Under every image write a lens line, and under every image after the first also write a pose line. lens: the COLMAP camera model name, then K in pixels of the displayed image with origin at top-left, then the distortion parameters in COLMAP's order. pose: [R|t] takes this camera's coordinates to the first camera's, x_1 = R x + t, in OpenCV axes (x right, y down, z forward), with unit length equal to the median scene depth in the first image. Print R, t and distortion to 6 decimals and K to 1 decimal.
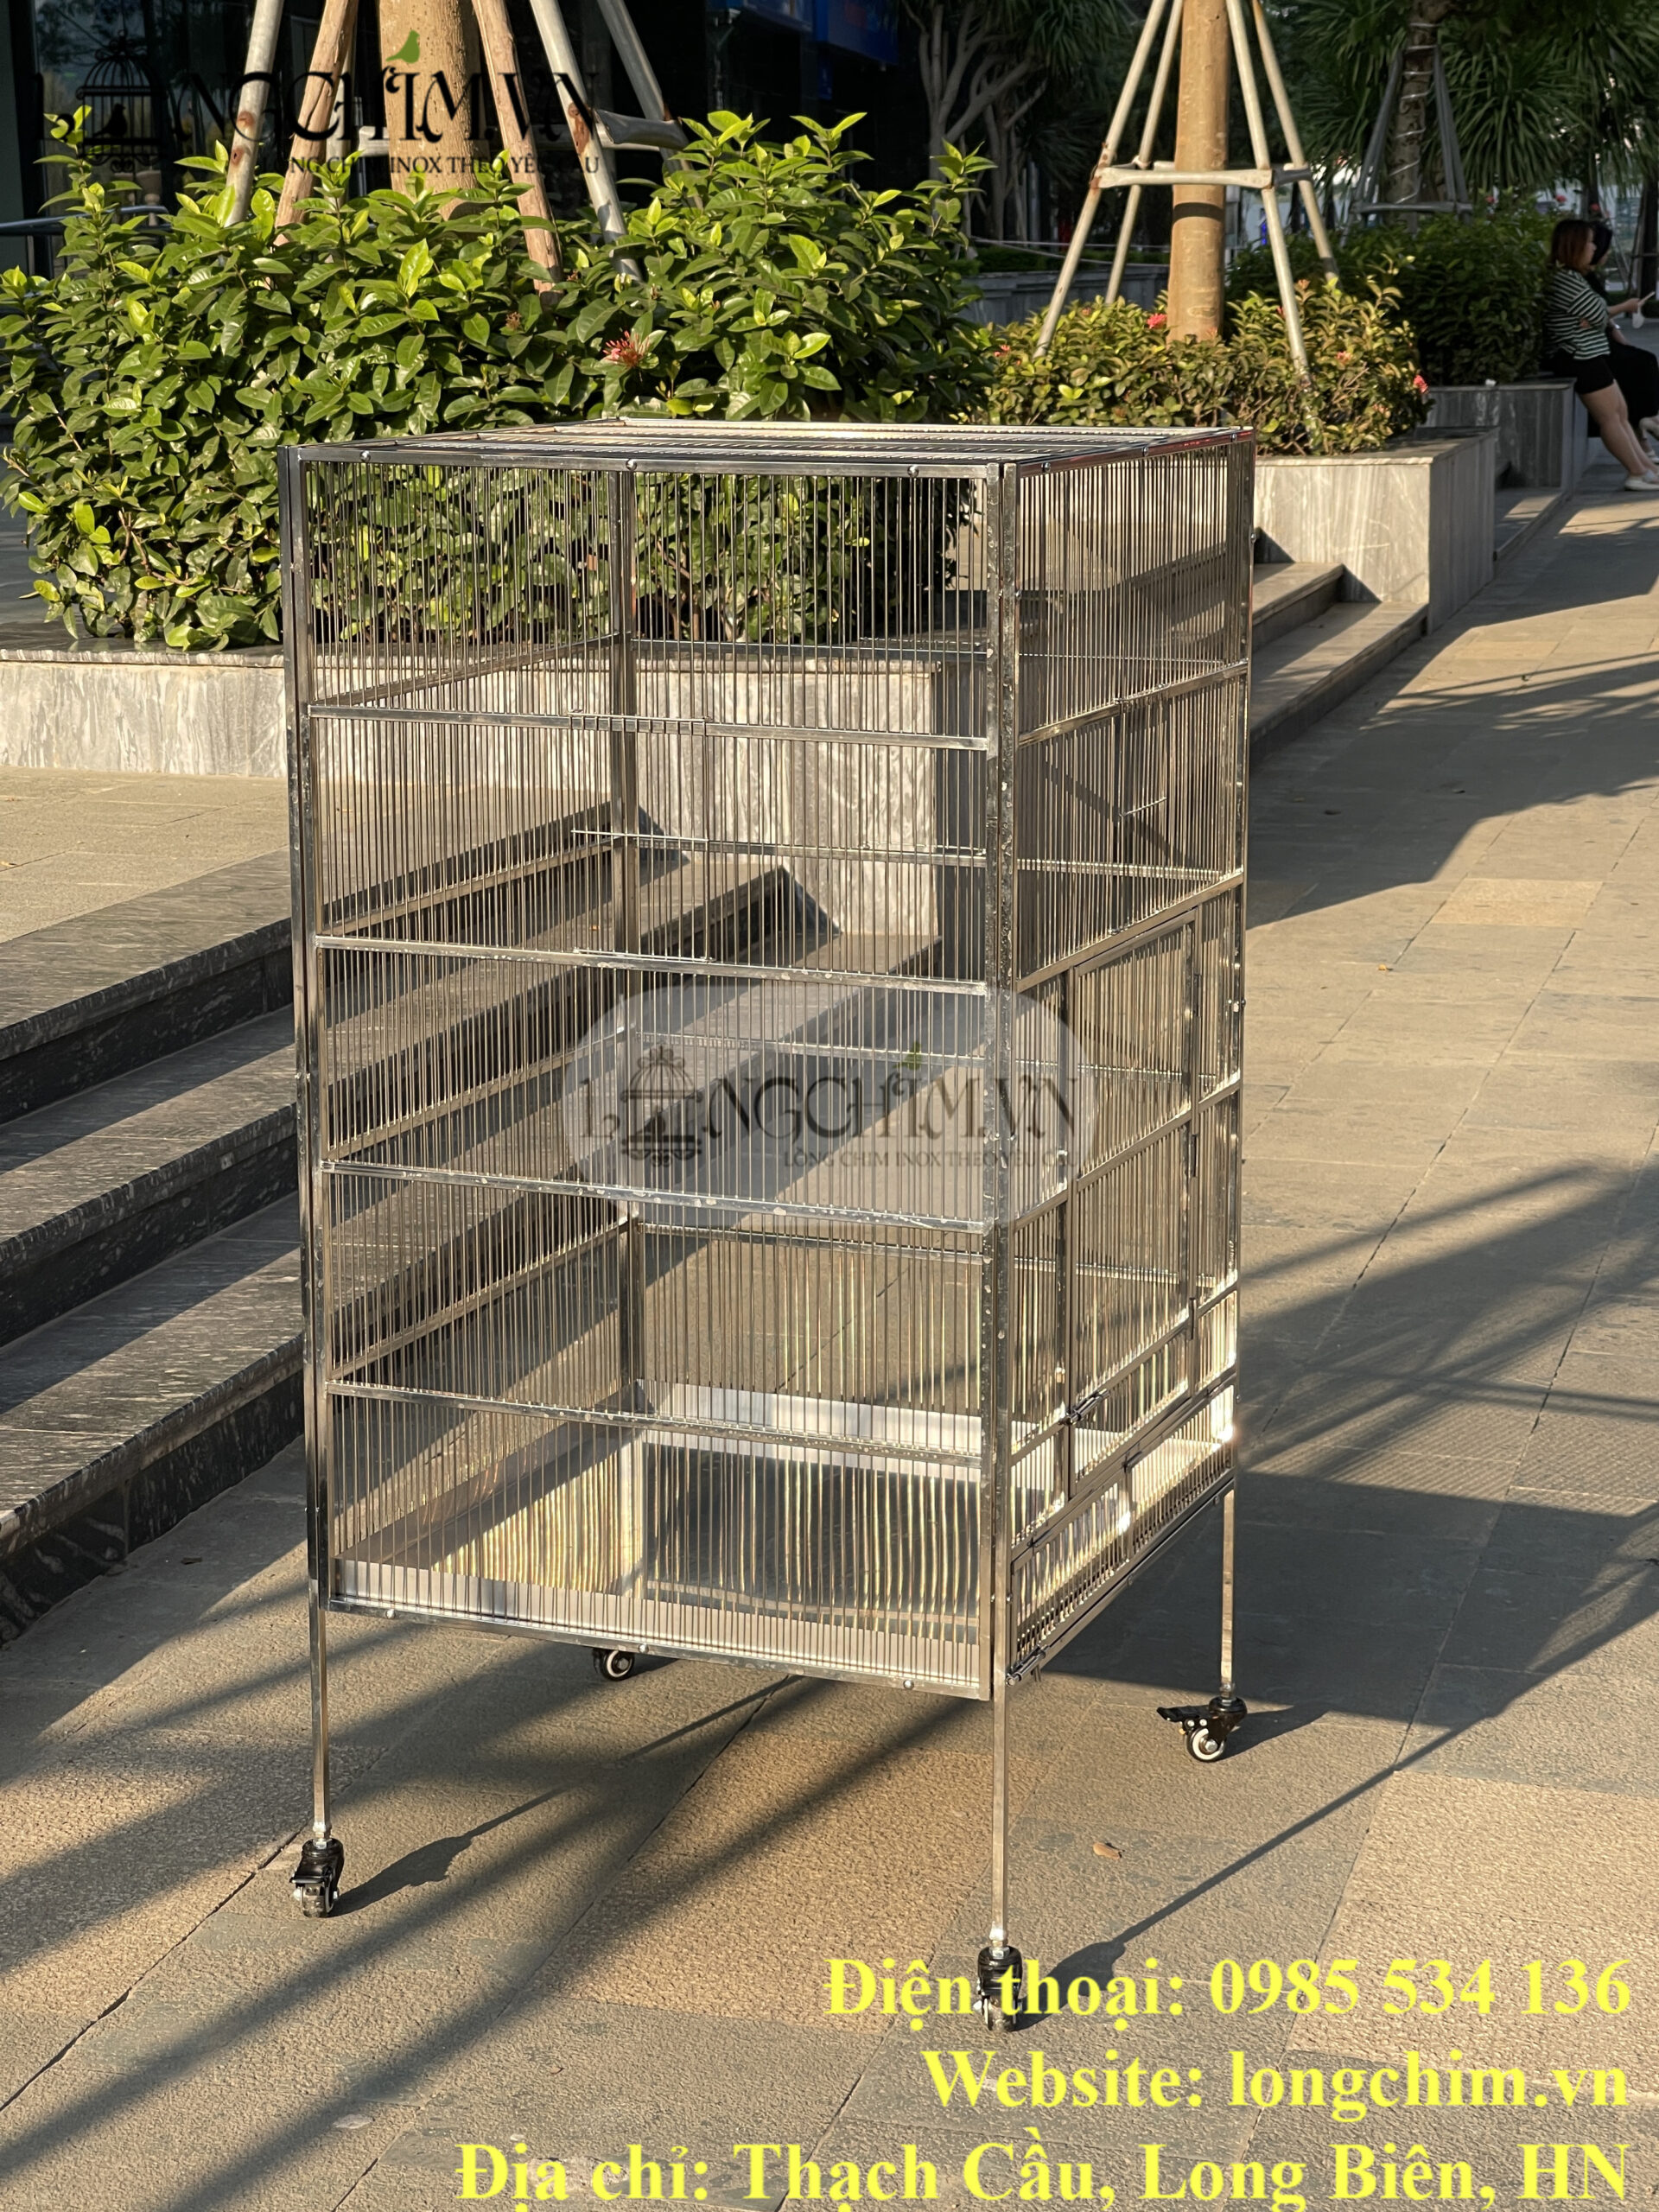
lens RADIAL K [[4070.9, 0, 837.2], [0, 4070.9, 1104.3], [0, 0, 1]] dist [0.159677, 0.000000]
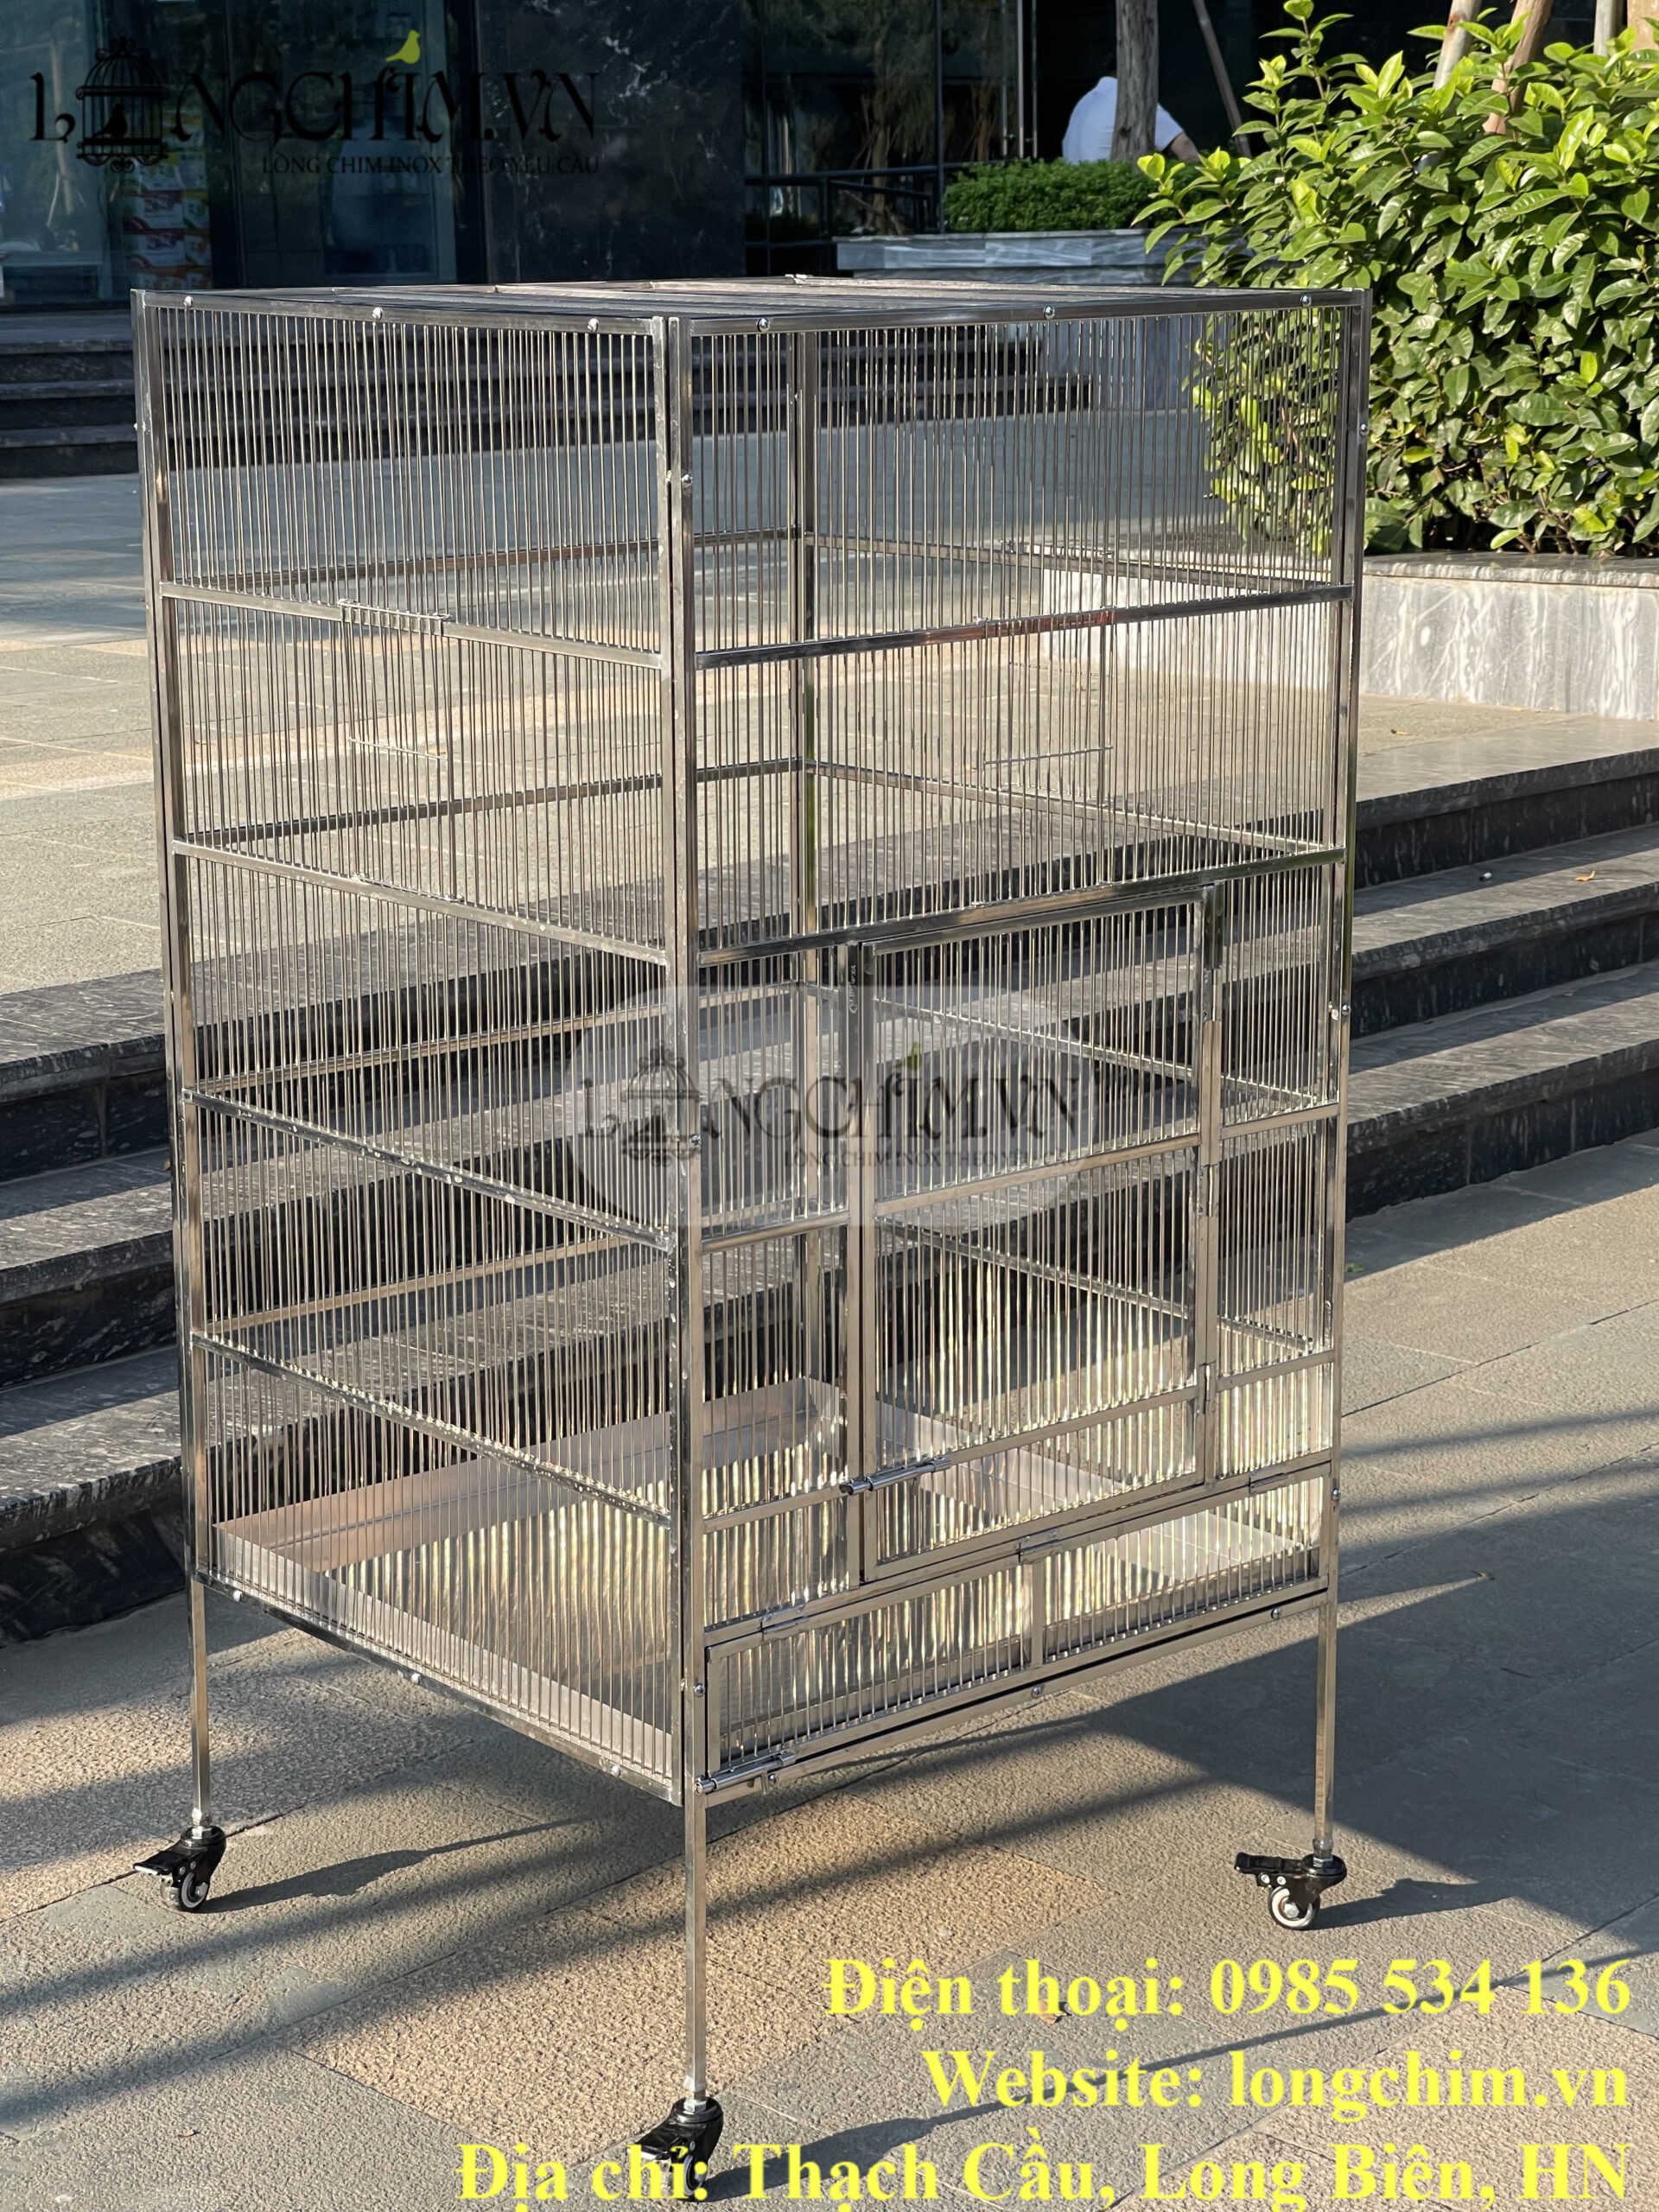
lens RADIAL K [[4070.9, 0, 818.0], [0, 4070.9, 1117.8], [0, 0, 1]] dist [0.159677, 0.000000]
pose [[0.887811, 0.100497, -0.449102, 0.175047], [-0.089877, 0.994937, 0.044966, -0.014238], [0.451347, 0.000442, 0.892348, 0.109467]]
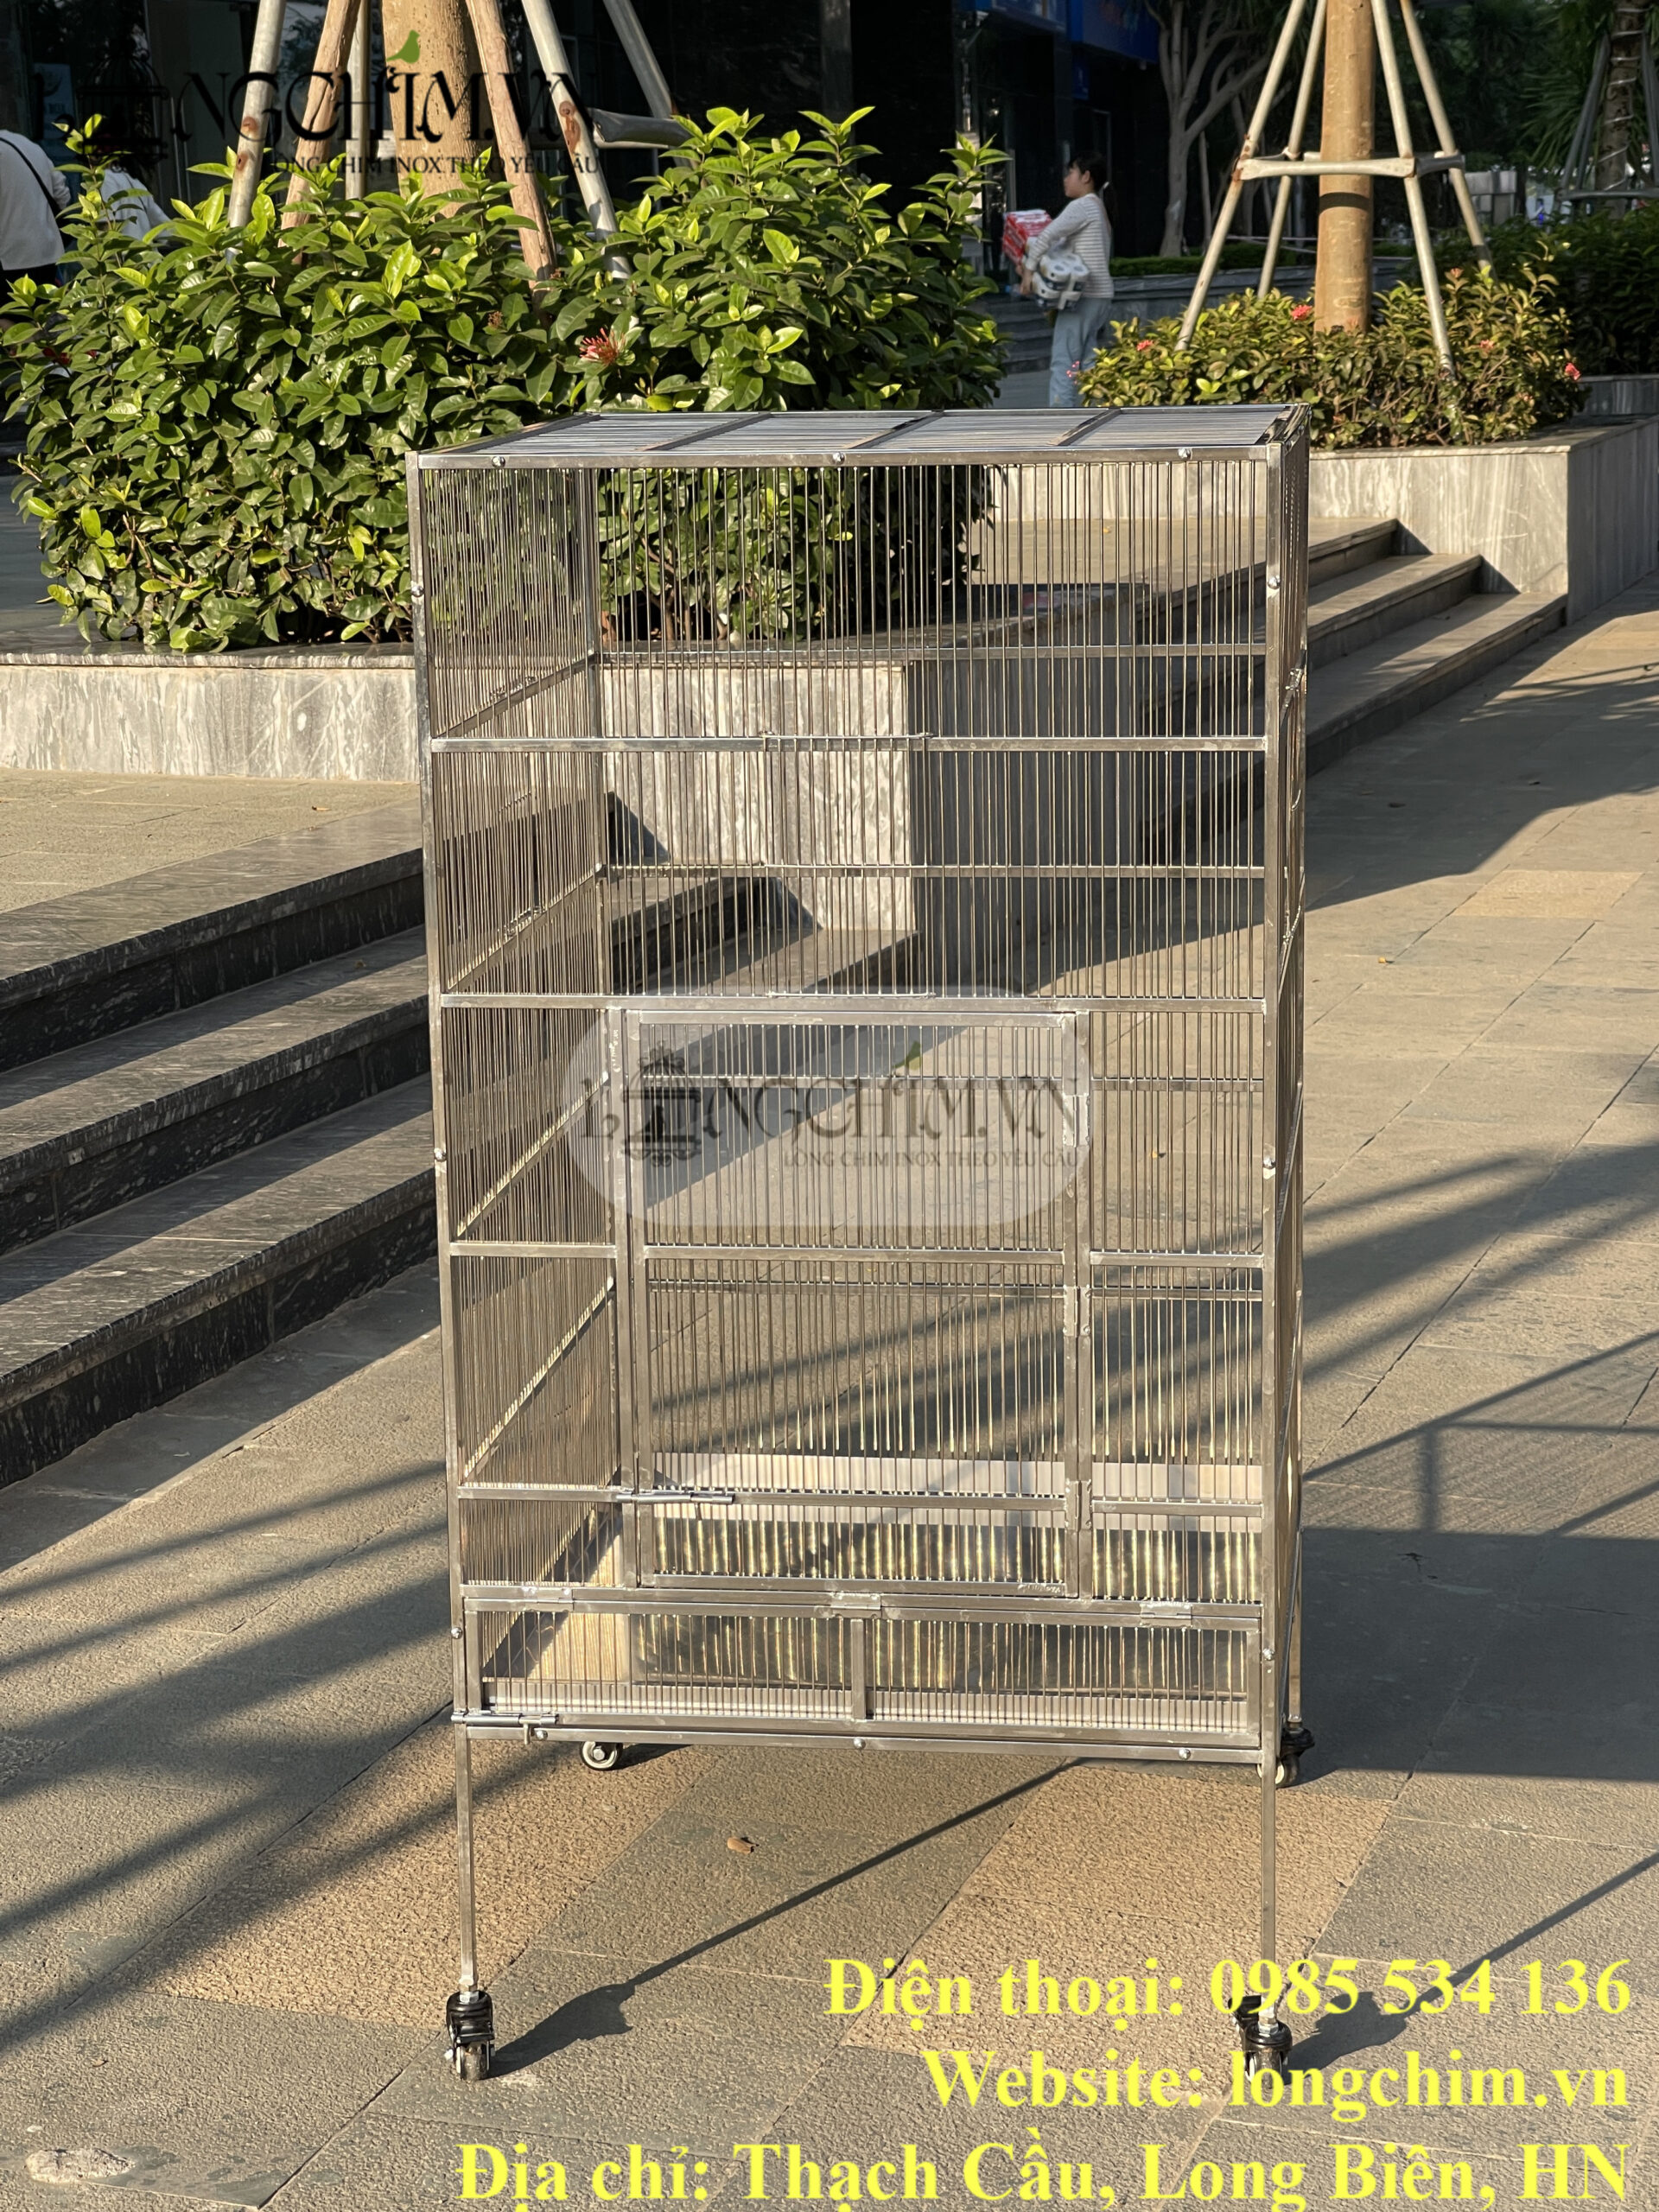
lens RADIAL K [[4070.9, 0, 867.9], [0, 4070.9, 1092.9], [0, 0, 1]] dist [0.159677, 0.000000]
pose [[0.997854, -0.003732, -0.065366, 0.074496], [0.003509, 0.999988, -0.003524, 0.001708], [0.065378, 0.003287, 0.997855, 0.005680]]
